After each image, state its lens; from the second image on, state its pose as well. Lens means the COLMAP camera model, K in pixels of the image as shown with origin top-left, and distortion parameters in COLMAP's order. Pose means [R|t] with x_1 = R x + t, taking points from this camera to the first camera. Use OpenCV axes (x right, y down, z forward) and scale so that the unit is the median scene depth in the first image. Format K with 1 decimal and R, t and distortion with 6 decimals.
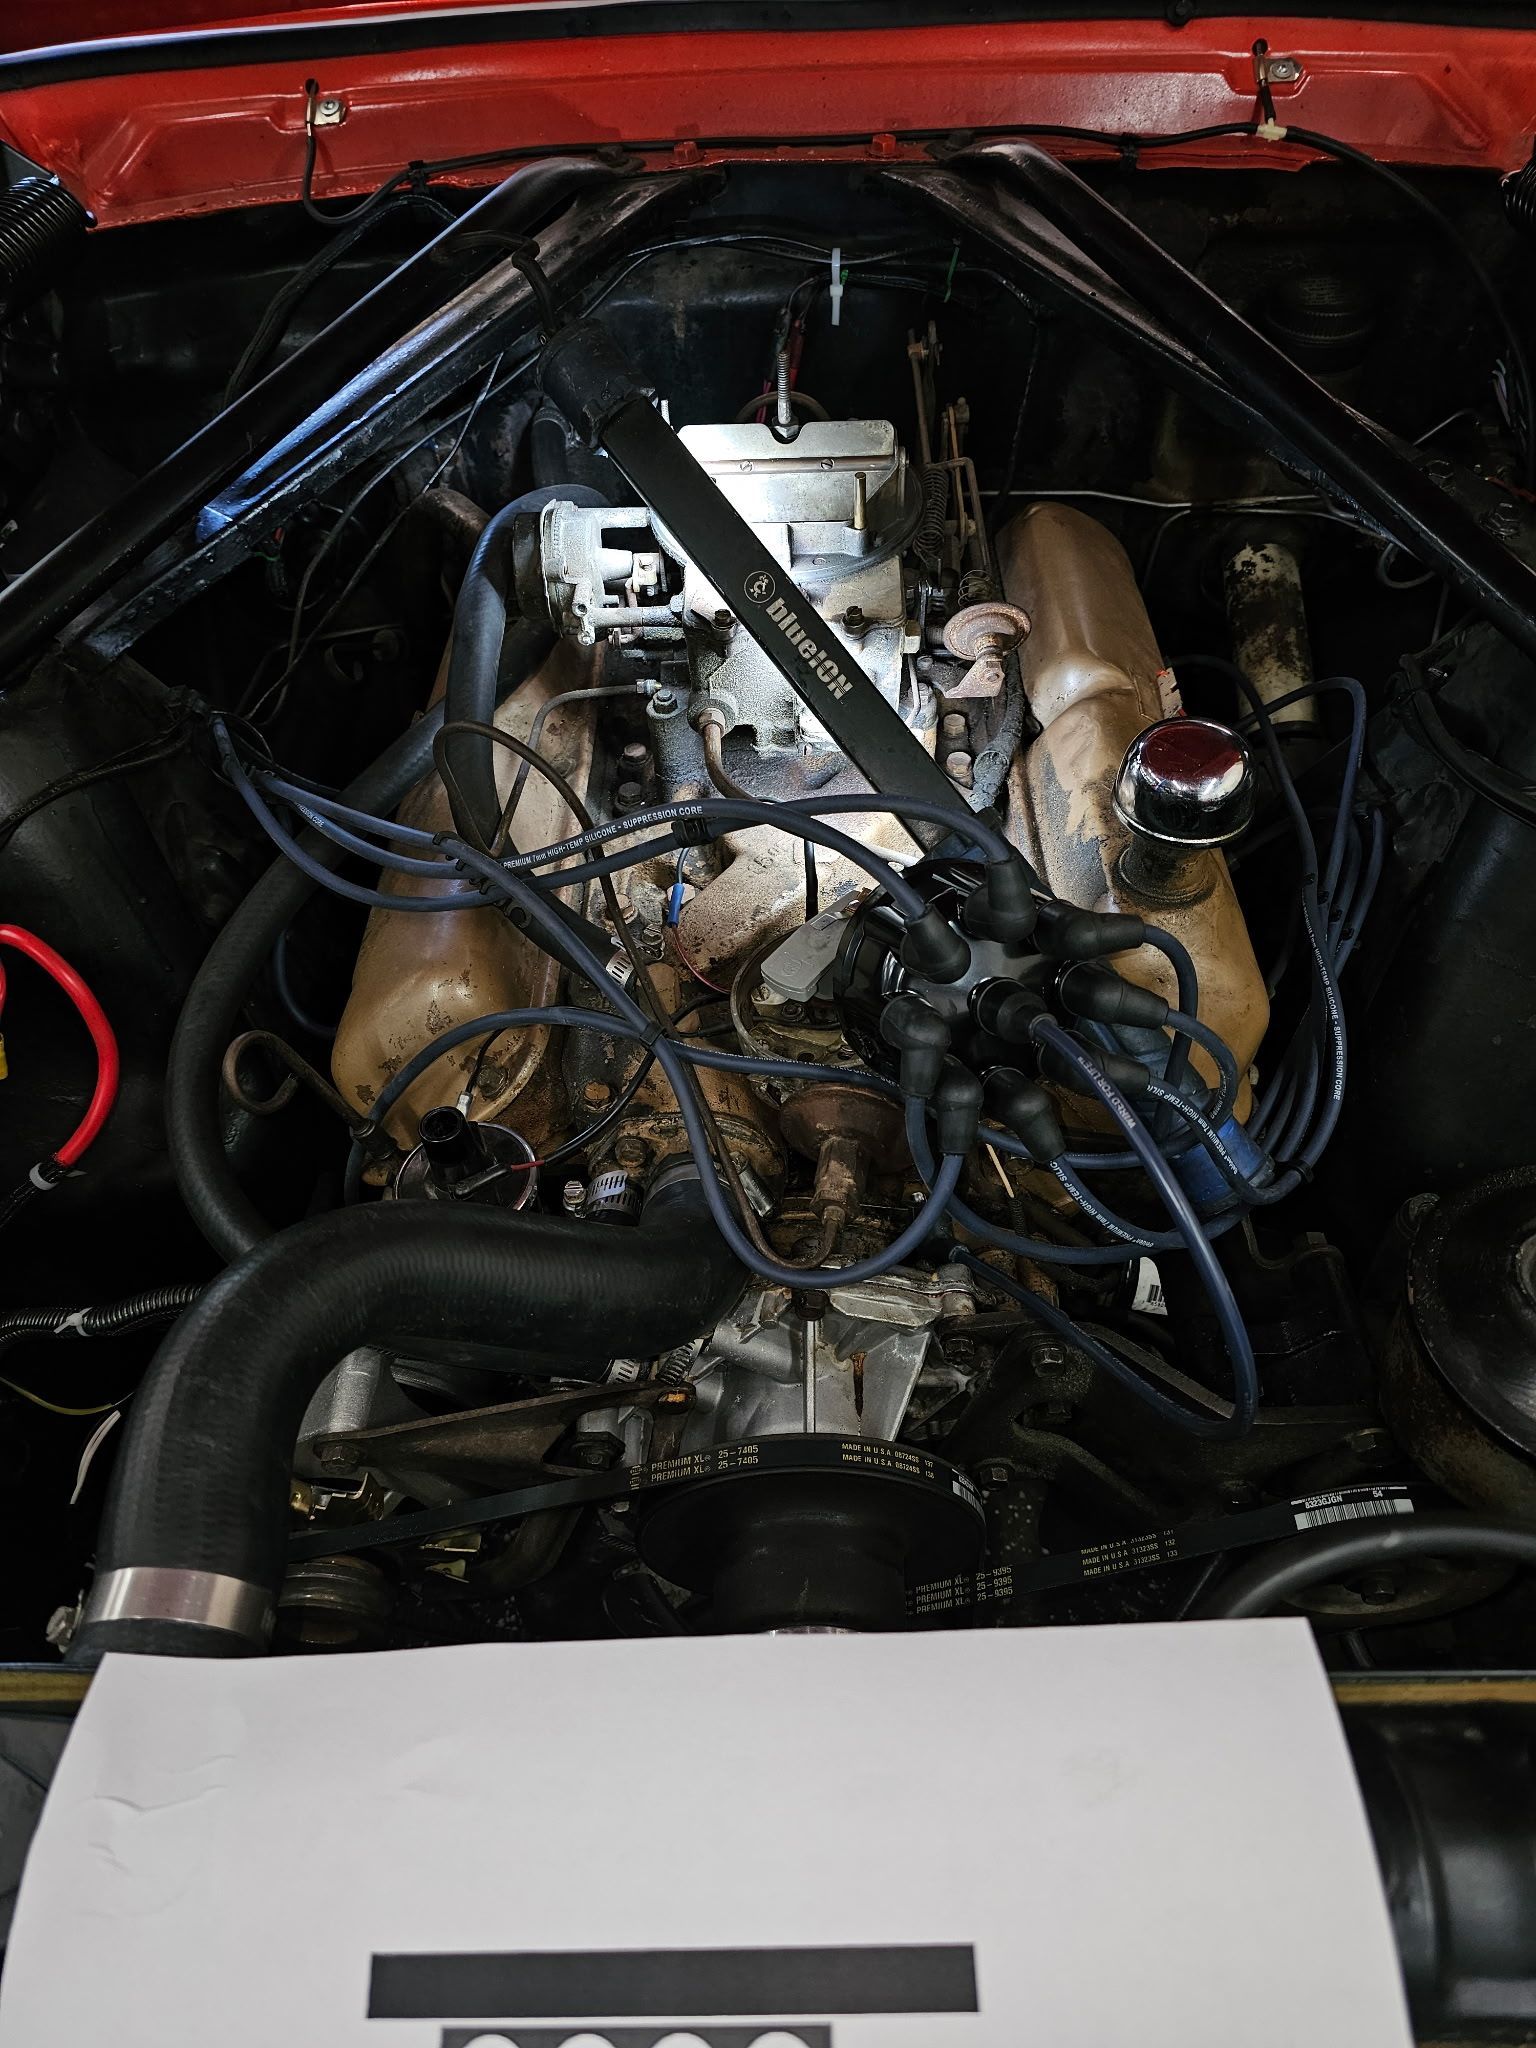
lens RADIAL K [[1441.6, 0, 768.0], [0, 1441.6, 1024.0], [0, 0, 1]] dist [0.036305, -0.035314]
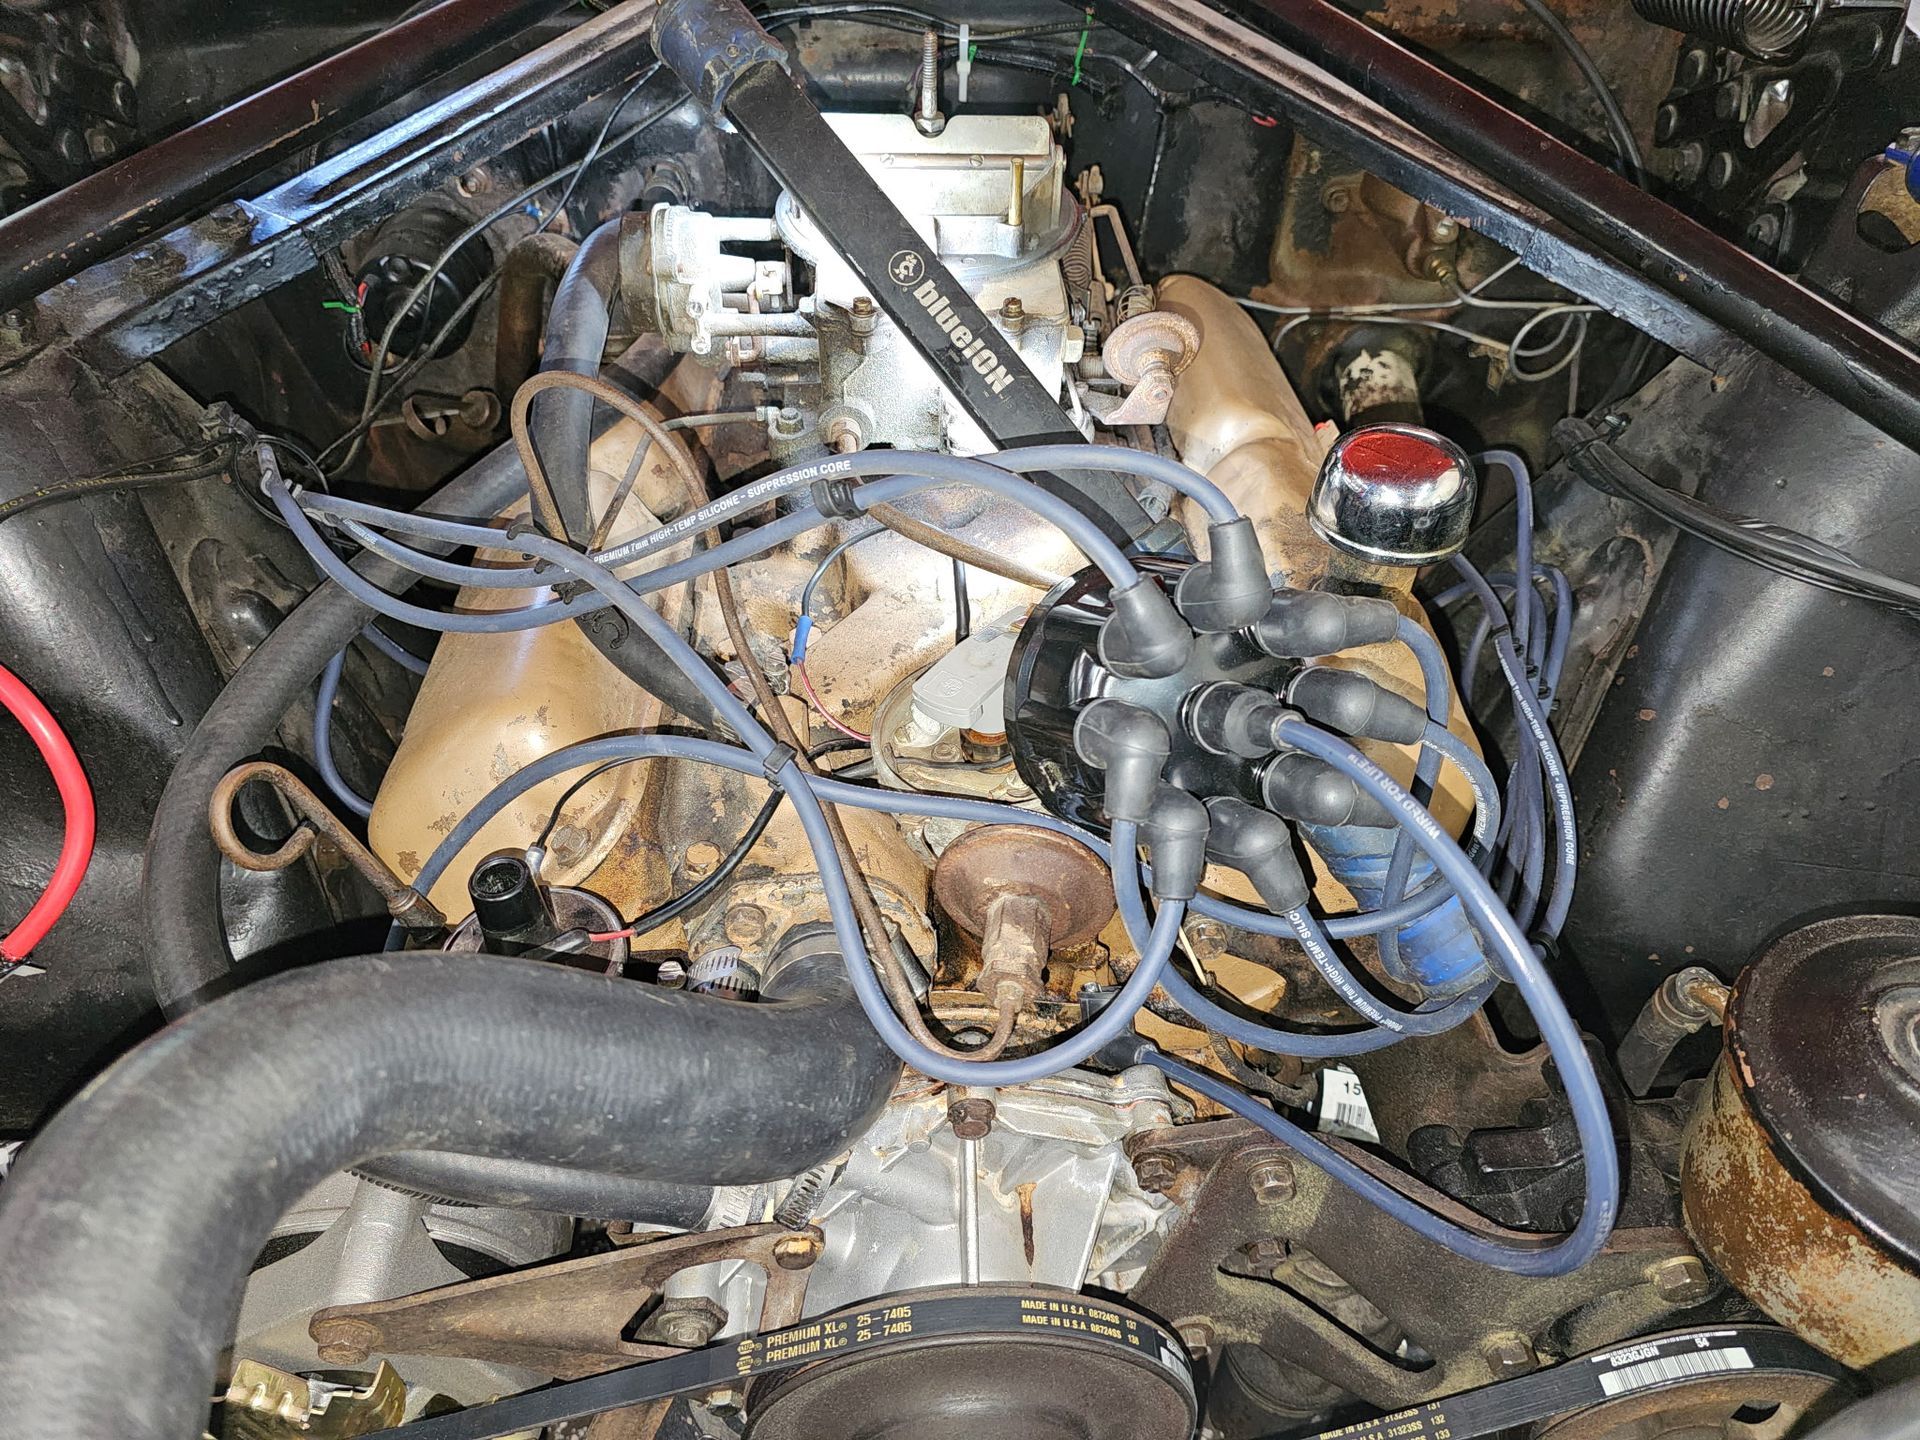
lens RADIAL K [[1298.7, 0, 956.6], [0, 1298.7, 727.2], [0, 0, 1]] dist [0.016787, -0.024130]
pose [[0.996109, 0.007015, 0.087851, -0.040548], [0.005872, 0.989329, -0.145583, 0.081525], [-0.087934, 0.145532, 0.985438, 0.253336]]
